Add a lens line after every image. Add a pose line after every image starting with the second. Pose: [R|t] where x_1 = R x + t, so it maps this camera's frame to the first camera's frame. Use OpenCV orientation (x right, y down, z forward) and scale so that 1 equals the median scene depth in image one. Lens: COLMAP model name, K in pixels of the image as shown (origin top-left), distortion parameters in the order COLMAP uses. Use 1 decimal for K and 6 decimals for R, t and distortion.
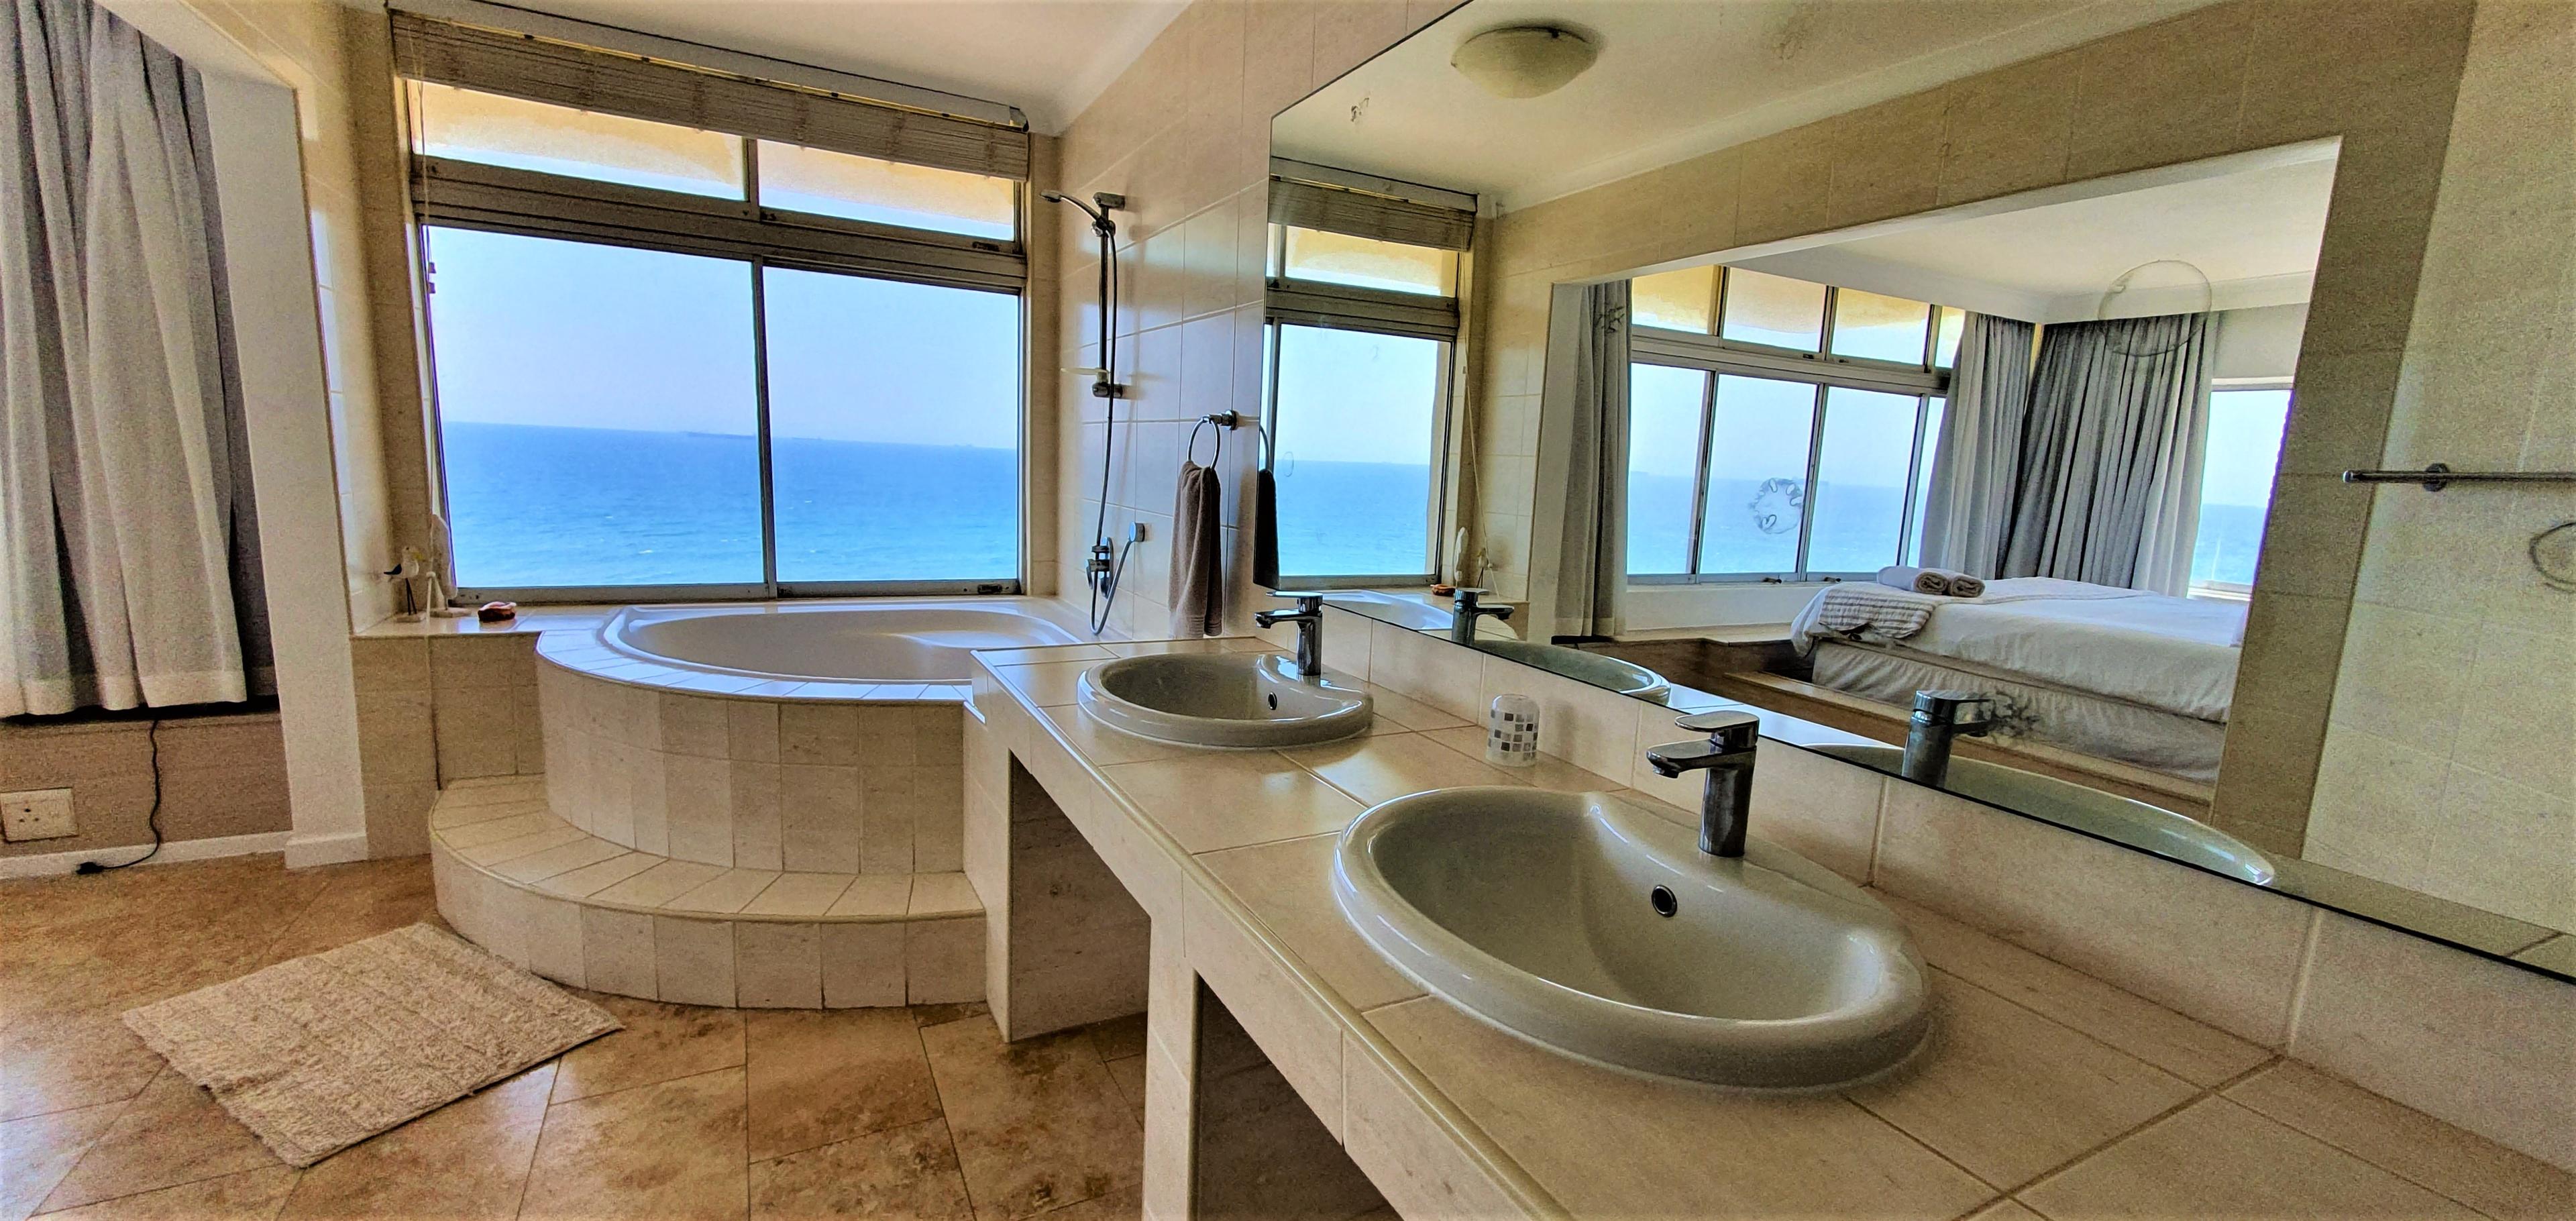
lens RADIAL K [[1038.3, 0, 1275.3], [0, 1038.3, 628.8], [0, 0, 1]] dist [0.003672, 0.001160]
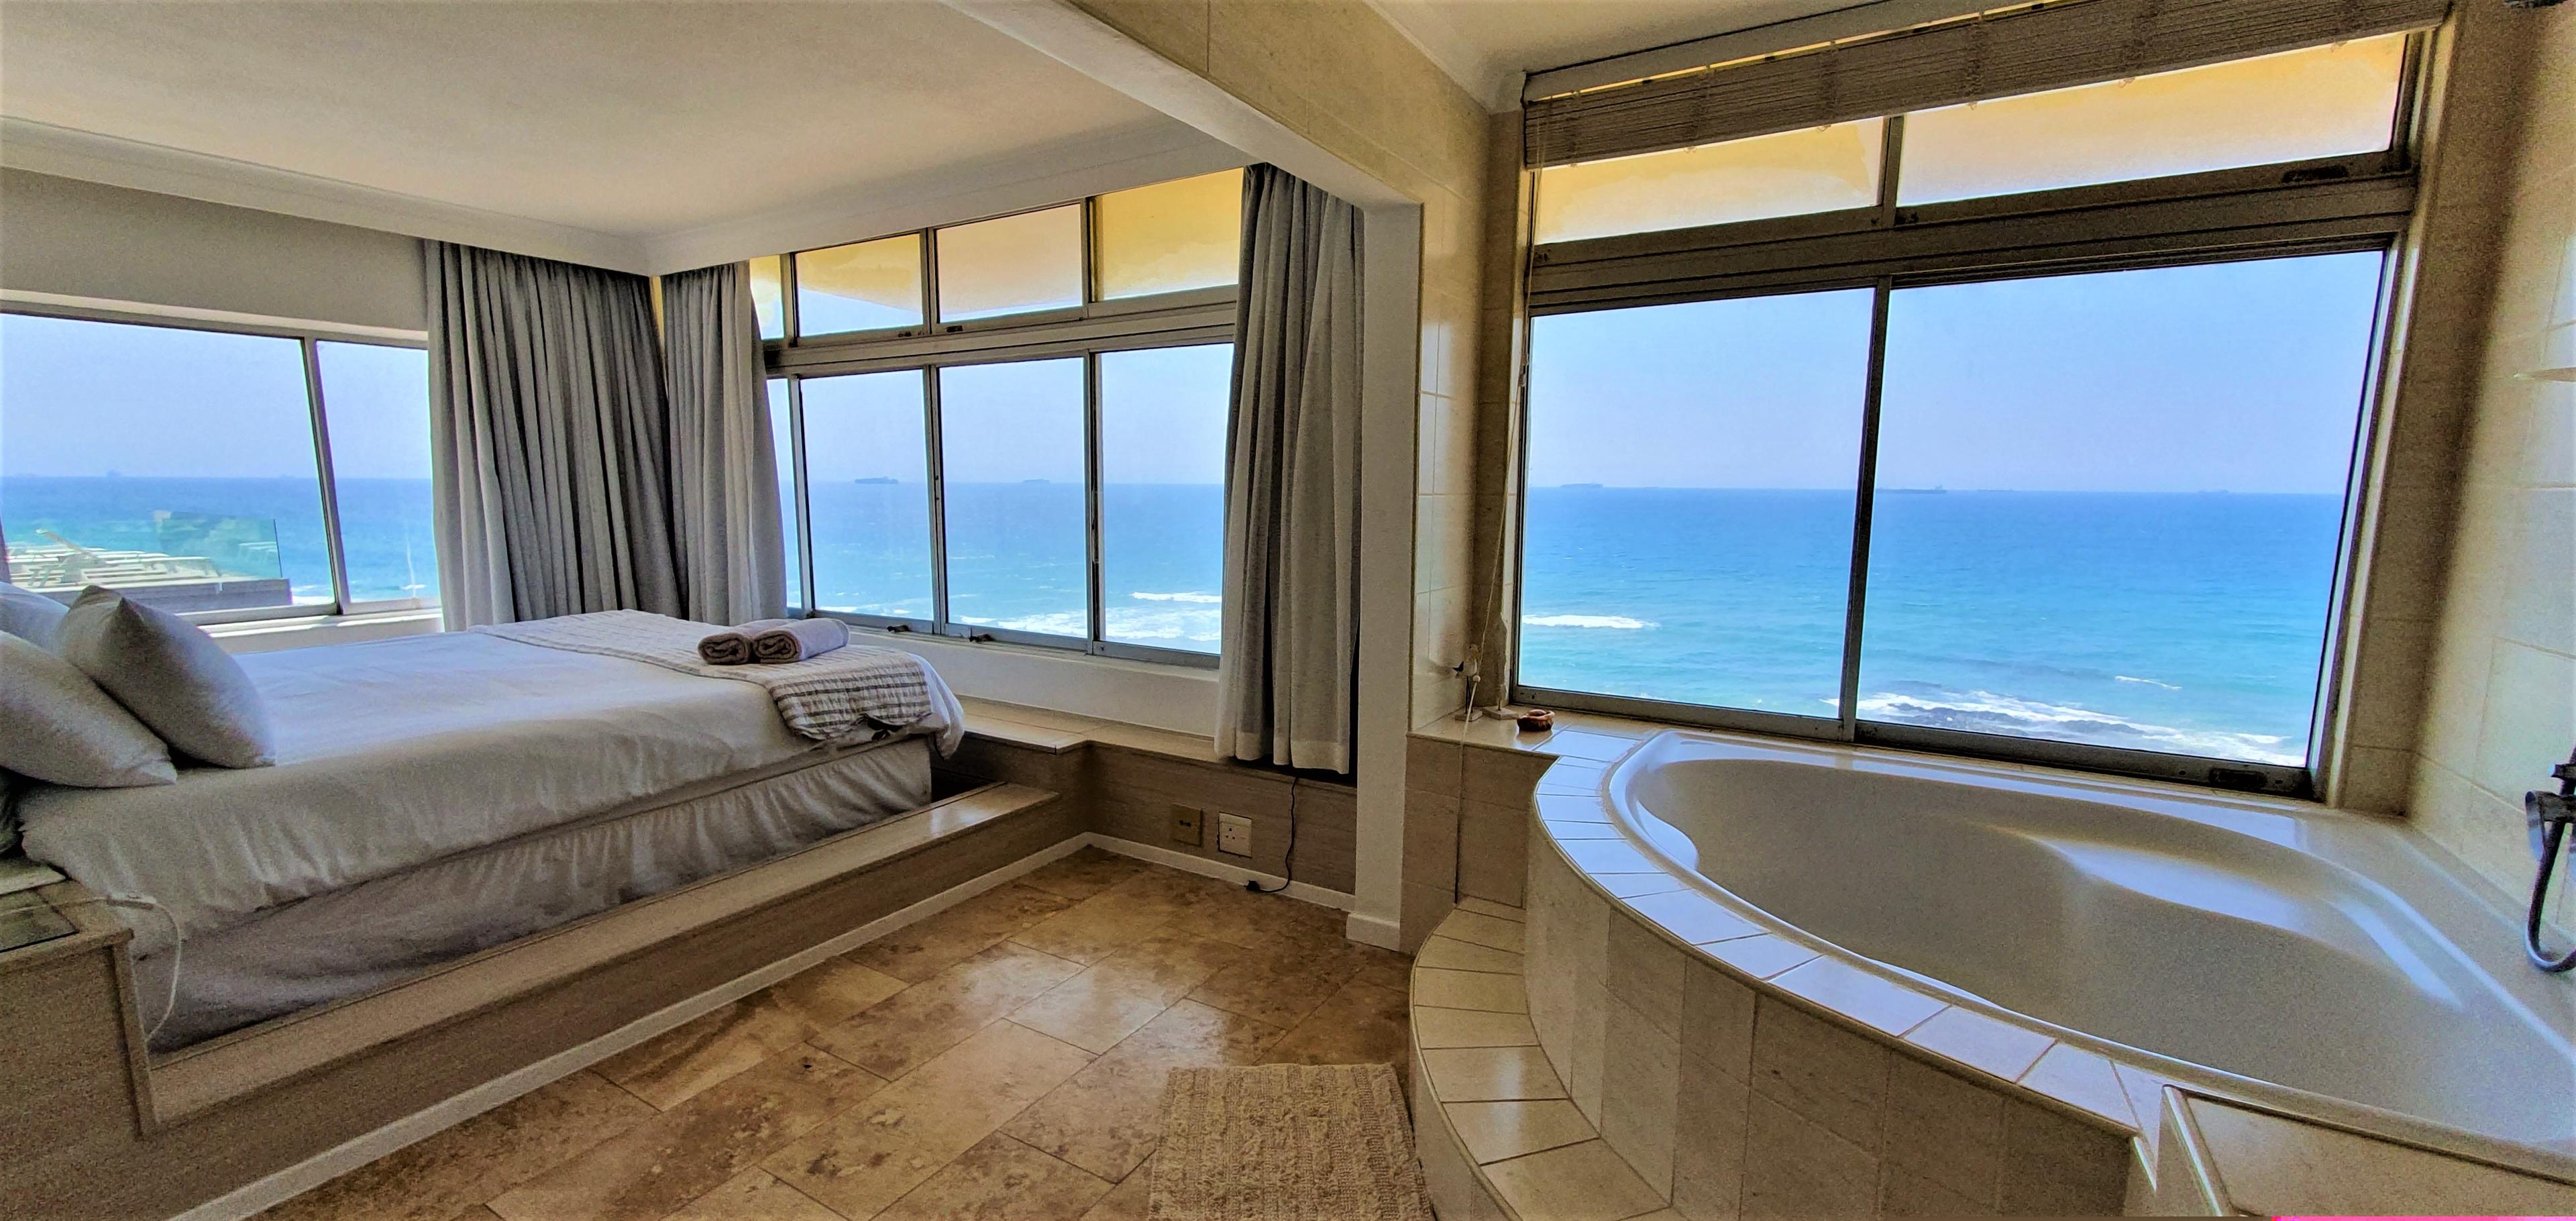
lens RADIAL K [[1038.3, 0, 1280.2], [0, 1038.3, 631.1], [0, 0, 1]] dist [0.003672, 0.001160]
pose [[0.513092, 0.089607, -0.853643, -0.080642], [-0.109003, 0.993286, 0.038747, -0.107234], [0.851384, 0.073169, 0.519415, 0.318606]]
